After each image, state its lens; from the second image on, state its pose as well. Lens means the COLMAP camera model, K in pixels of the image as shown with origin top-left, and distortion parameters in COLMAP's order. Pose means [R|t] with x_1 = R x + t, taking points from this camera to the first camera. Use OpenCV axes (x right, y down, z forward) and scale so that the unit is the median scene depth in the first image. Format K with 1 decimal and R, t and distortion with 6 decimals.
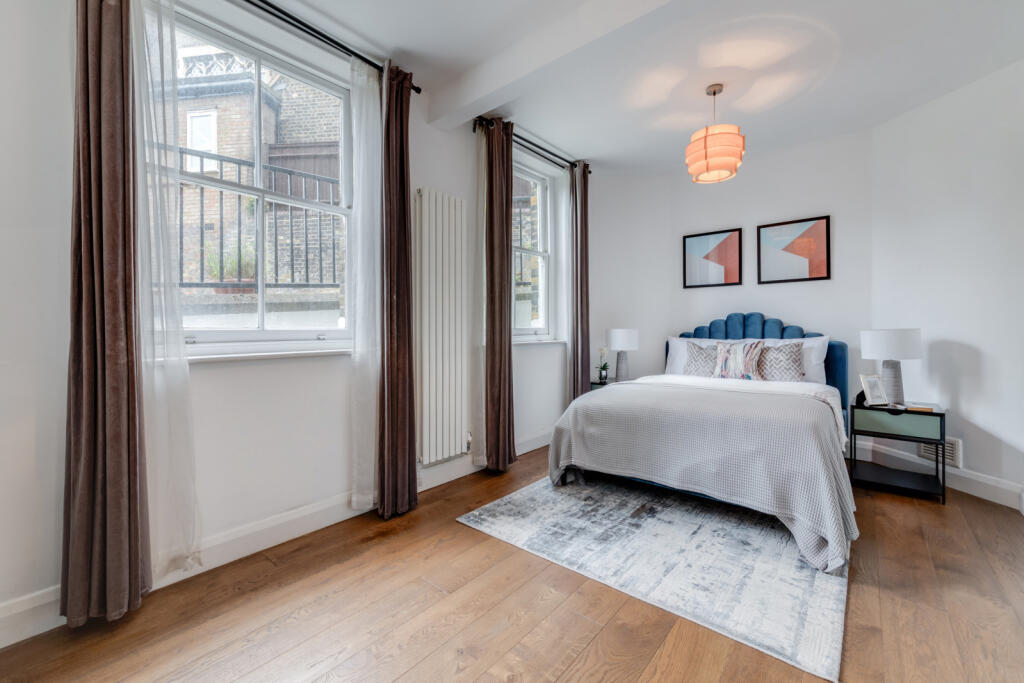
lens RADIAL K [[418.3, 0, 512.4], [0, 418.3, 327.1], [0, 0, 1]] dist [0.000774, -0.000068]
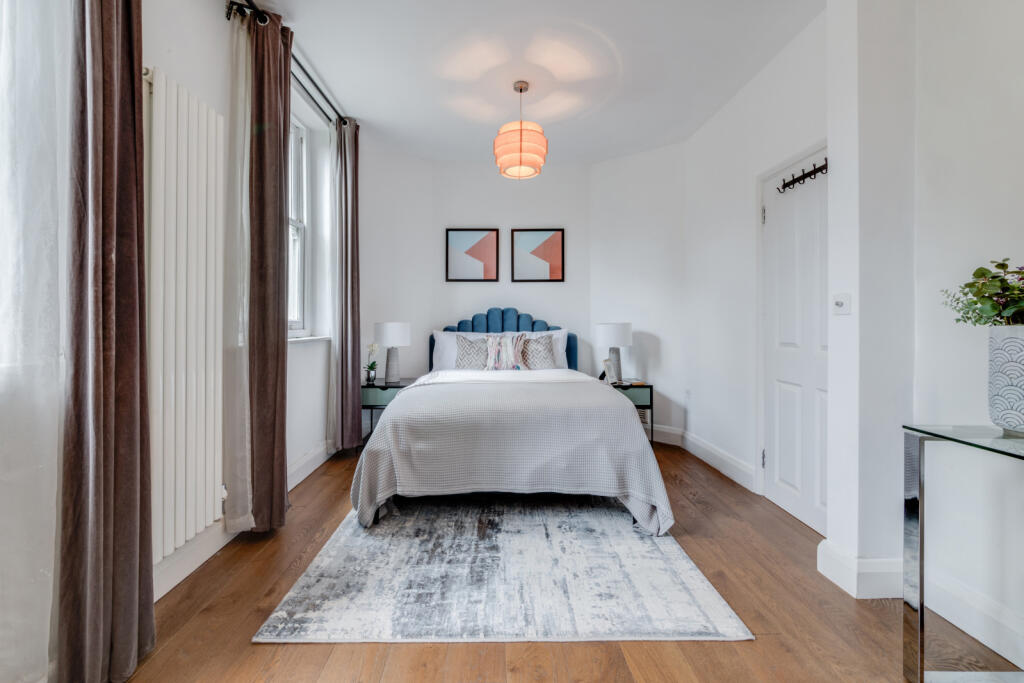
lens RADIAL K [[418.3, 0, 488.8], [0, 418.3, 317.8], [0, 0, 1]] dist [0.000774, -0.000068]
pose [[0.763502, 0.010487, 0.645721, -0.202504], [-0.004586, 0.999931, -0.010817, 0.004217], [-0.645790, 0.005297, 0.763497, 0.248662]]
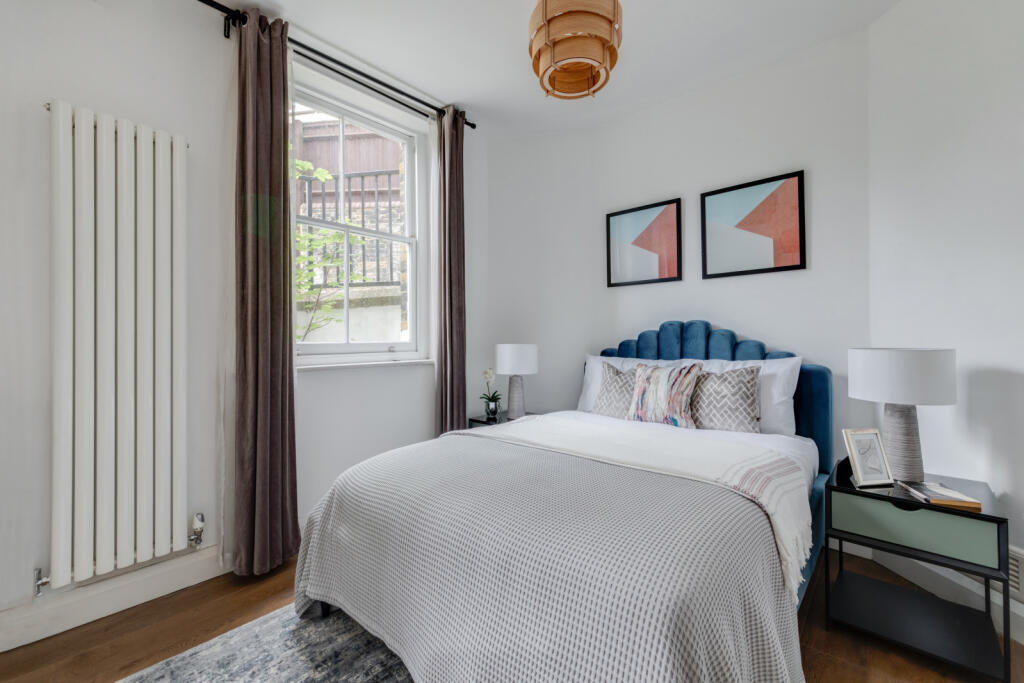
lens RADIAL K [[418.3, 0, 514.8], [0, 418.3, 330.7], [0, 0, 1]] dist [0.000774, -0.000068]
pose [[0.999647, 0.000281, -0.026571, 0.367368], [-0.000769, 0.999831, -0.018375, -0.006506], [0.026561, 0.018389, 0.999478, 0.384633]]
